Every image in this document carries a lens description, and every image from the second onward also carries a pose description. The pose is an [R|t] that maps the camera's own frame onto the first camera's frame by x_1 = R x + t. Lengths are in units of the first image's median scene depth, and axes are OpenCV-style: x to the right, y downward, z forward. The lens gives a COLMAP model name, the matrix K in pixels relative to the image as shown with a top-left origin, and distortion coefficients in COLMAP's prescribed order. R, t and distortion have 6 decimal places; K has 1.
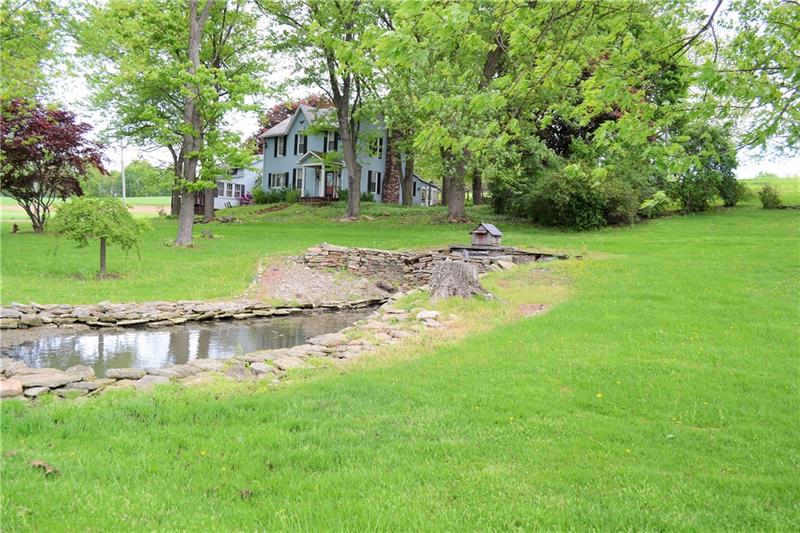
lens RADIAL K [[644.1, 0, 400.0], [0, 644.1, 266.5], [0, 0, 1]] dist [-0.071362, 0.006397]
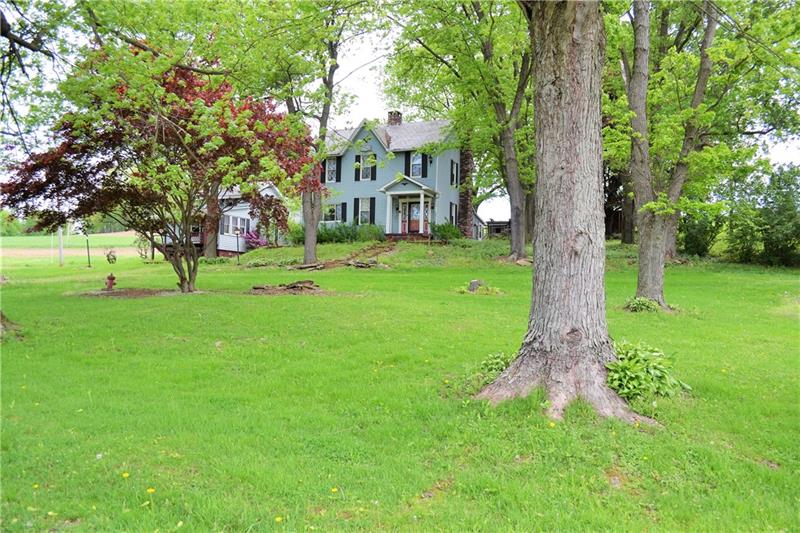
lens RADIAL K [[644.1, 0, 400.0], [0, 644.1, 266.5], [0, 0, 1]] dist [-0.071362, 0.006397]
pose [[0.957026, -0.015297, 0.289599, -0.552123], [0.032739, 0.997923, -0.055479, -0.035462], [-0.288149, 0.062576, 0.955539, 0.368476]]
